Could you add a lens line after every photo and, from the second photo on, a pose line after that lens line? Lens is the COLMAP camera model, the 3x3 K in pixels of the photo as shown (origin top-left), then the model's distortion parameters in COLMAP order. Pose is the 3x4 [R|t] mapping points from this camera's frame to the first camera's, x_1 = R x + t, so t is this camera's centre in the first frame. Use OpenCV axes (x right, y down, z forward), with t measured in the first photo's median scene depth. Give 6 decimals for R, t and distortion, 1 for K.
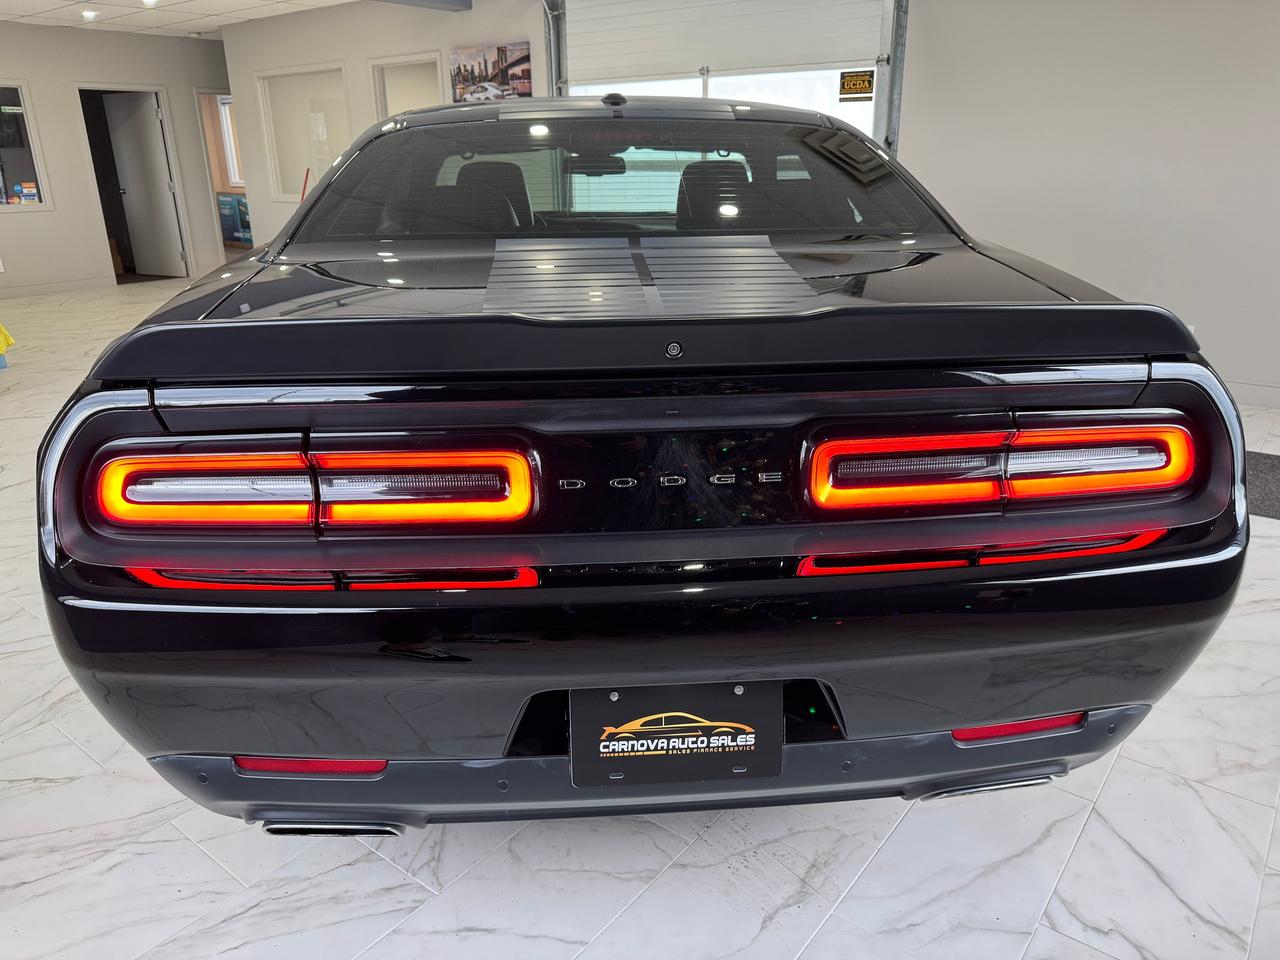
lens RADIAL K [[957.6, 0, 609.9], [0, 957.6, 464.0], [0, 0, 1]] dist [-0.001762, -0.011378]
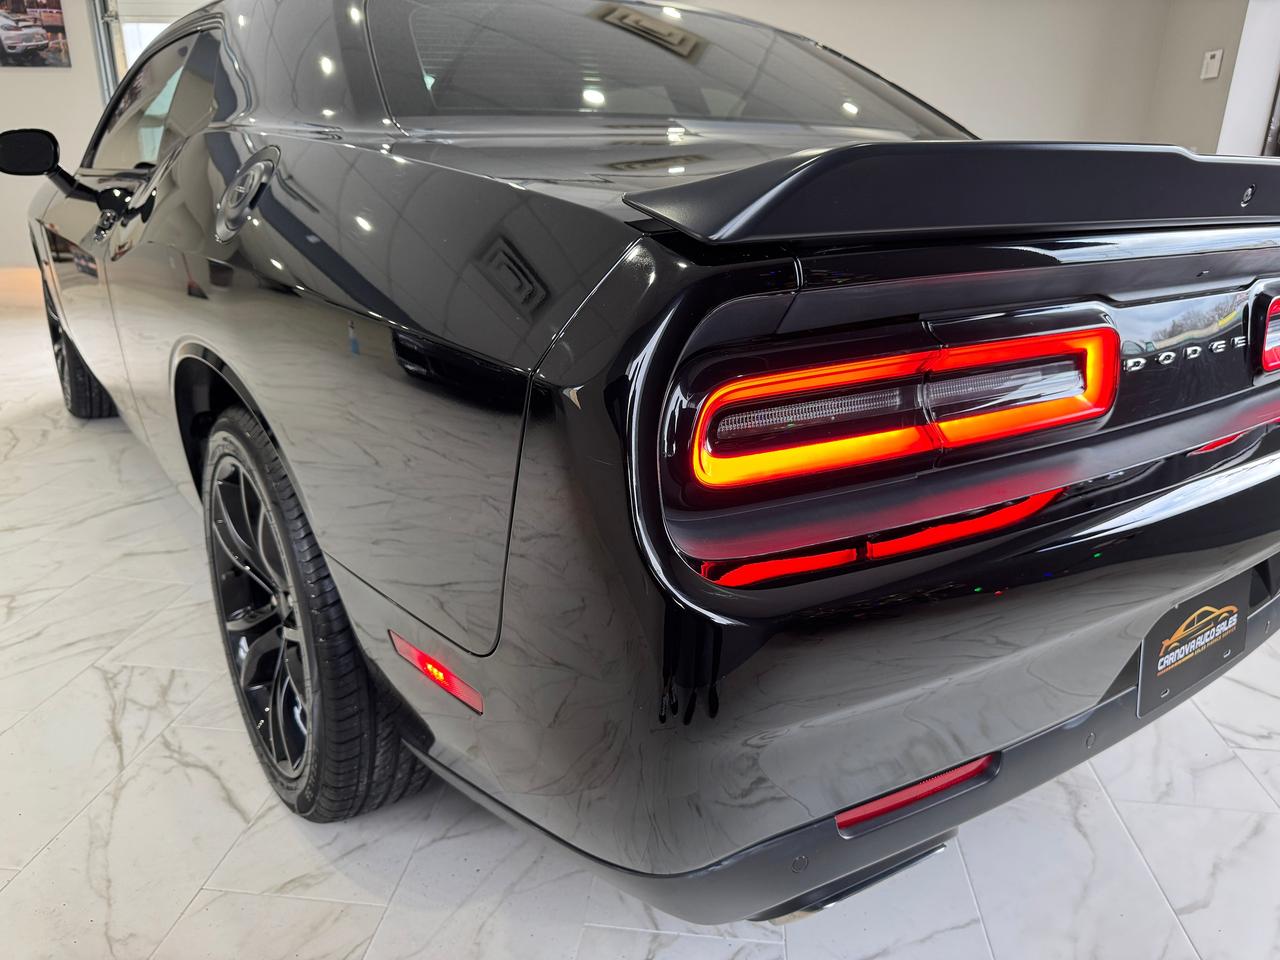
lens RADIAL K [[957.6, 0, 645.3], [0, 957.6, 480.6], [0, 0, 1]] dist [-0.001762, -0.011378]
pose [[0.833754, -0.145401, 0.532647, -0.675359], [0.136593, 0.989033, 0.056175, 0.010981], [-0.534973, 0.025920, 0.844471, 0.403484]]
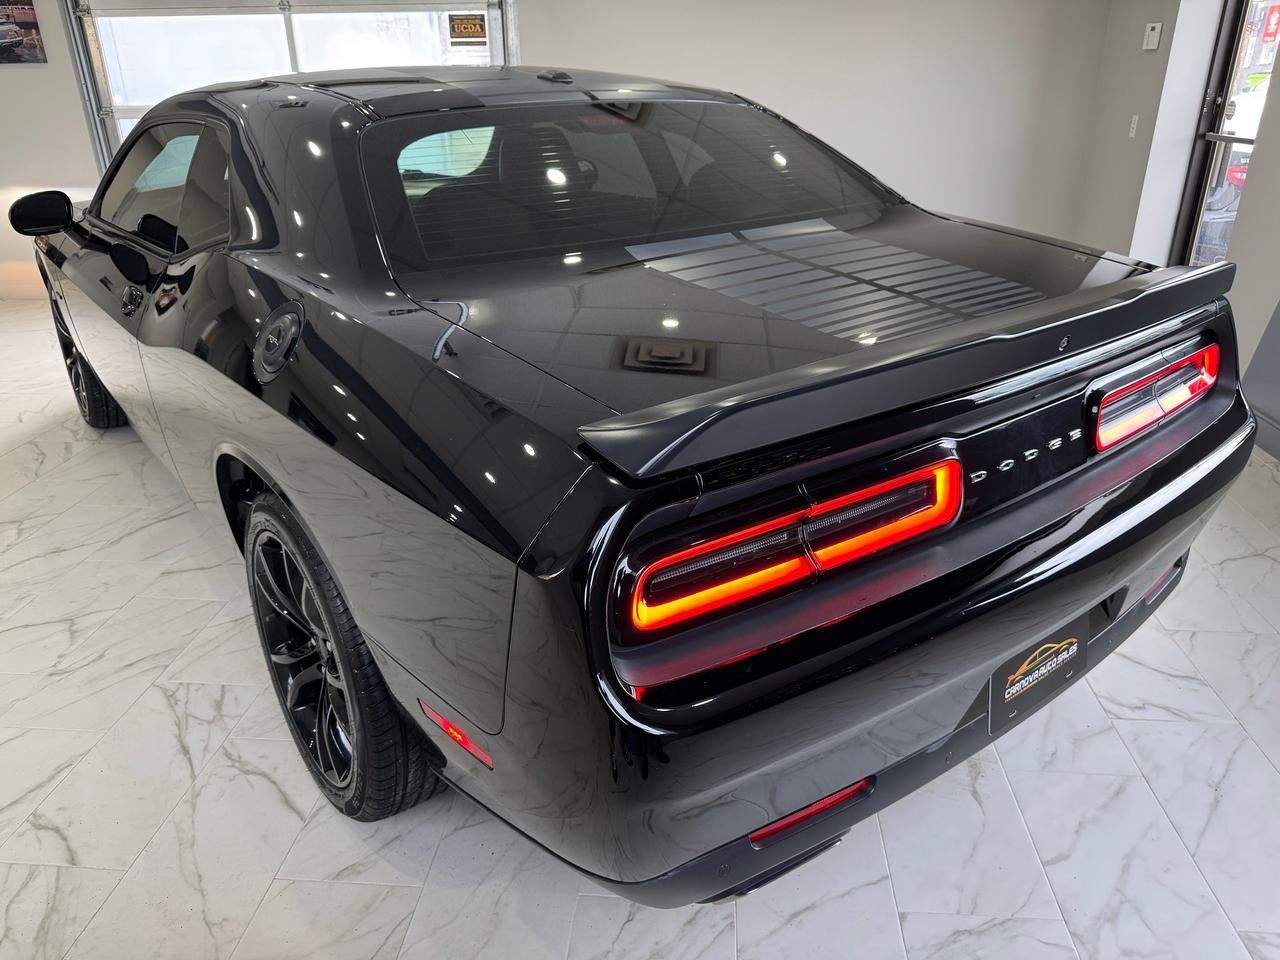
lens RADIAL K [[957.6, 0, 645.3], [0, 957.6, 479.1], [0, 0, 1]] dist [-0.001762, -0.011378]
pose [[0.820820, -0.219946, 0.527141, -0.731851], [0.174628, 0.975331, 0.135035, -0.151240], [-0.543838, -0.018786, 0.838980, 0.217804]]
